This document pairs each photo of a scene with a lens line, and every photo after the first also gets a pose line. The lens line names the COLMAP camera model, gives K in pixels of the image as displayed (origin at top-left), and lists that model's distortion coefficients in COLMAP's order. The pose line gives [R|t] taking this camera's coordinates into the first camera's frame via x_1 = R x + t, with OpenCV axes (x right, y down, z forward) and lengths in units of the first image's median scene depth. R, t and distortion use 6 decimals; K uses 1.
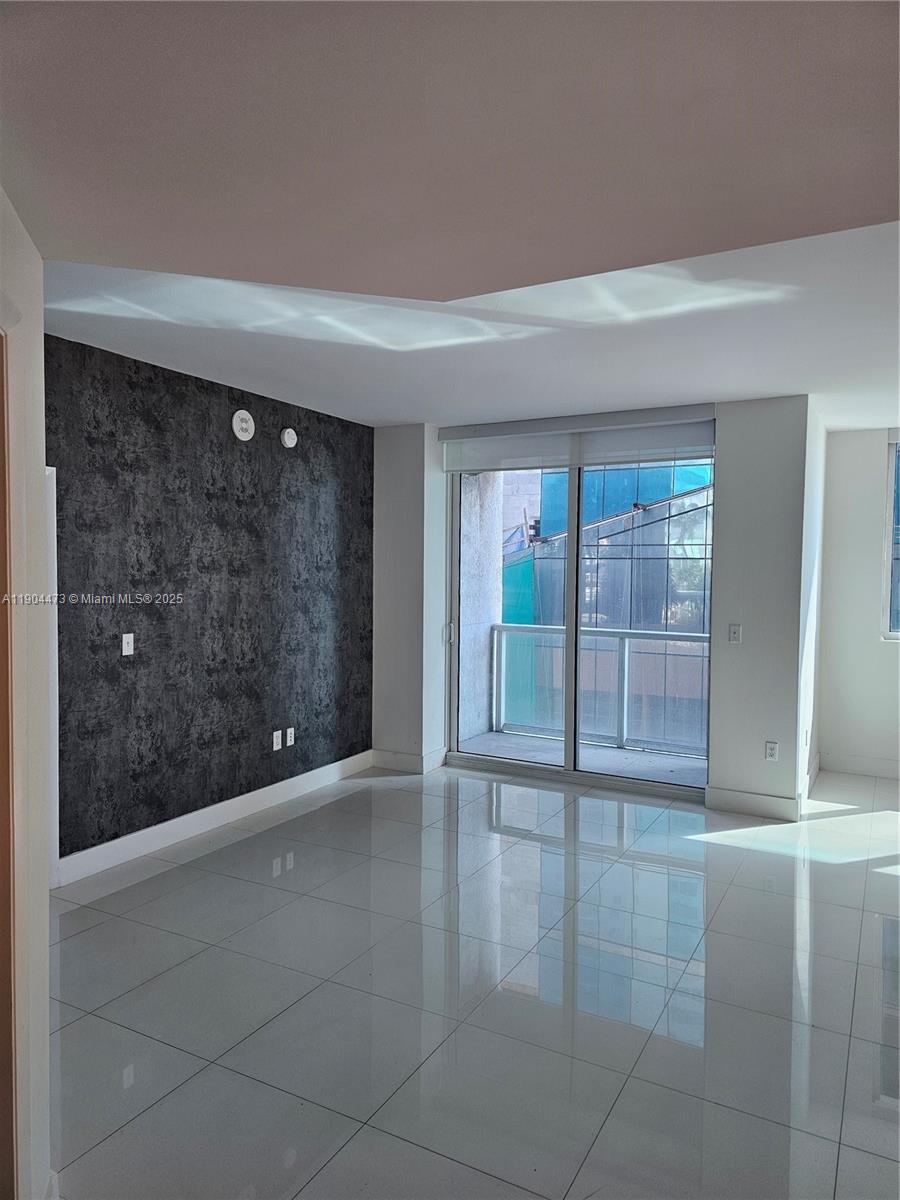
lens RADIAL K [[802.3, 0, 469.3], [0, 802.3, 623.2], [0, 0, 1]] dist [0.059399, -0.043763]
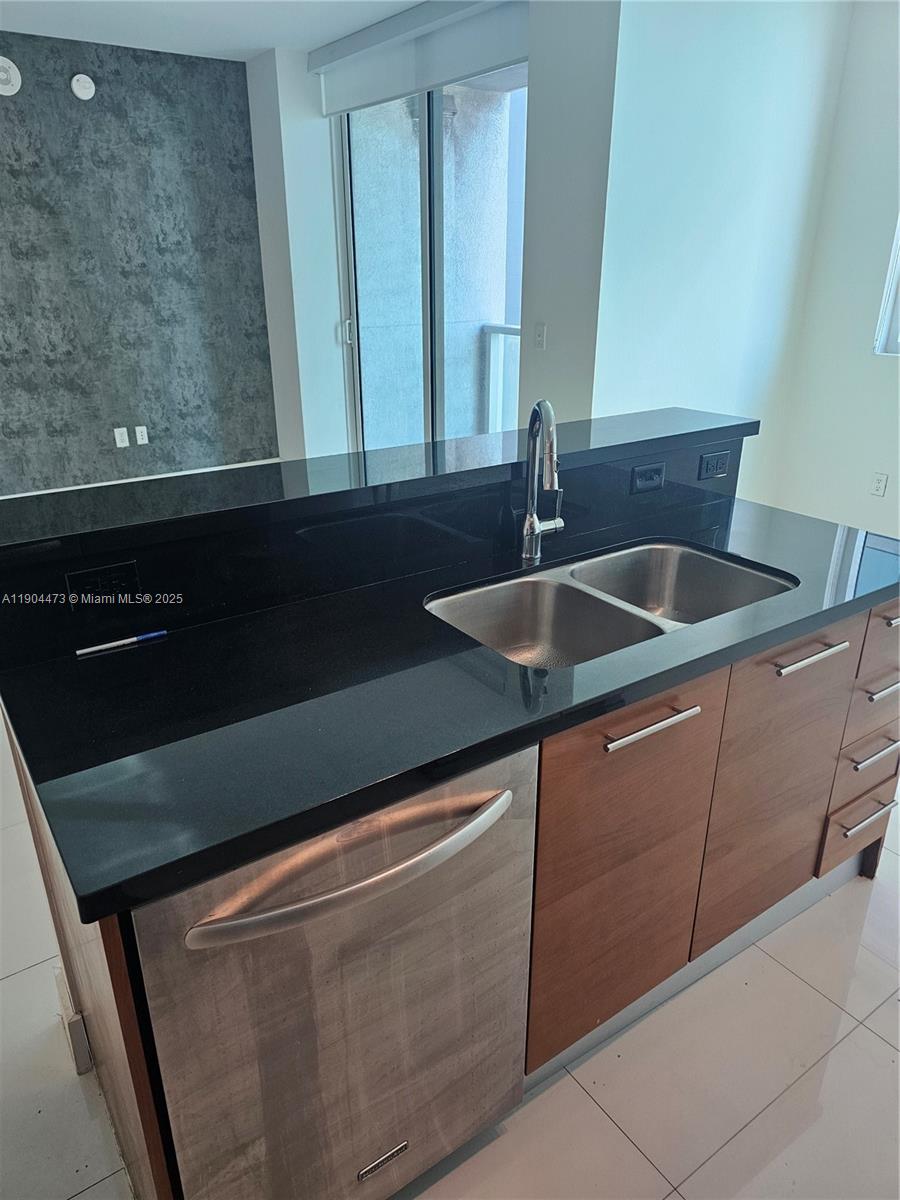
lens RADIAL K [[802.3, 0, 450.5], [0, 802.3, 607.6], [0, 0, 1]] dist [0.059399, -0.043763]
pose [[0.883553, 0.171351, -0.435859, 0.585829], [-0.017469, 0.942074, 0.334950, -0.001711], [0.468005, -0.288332, 0.835366, 0.269679]]
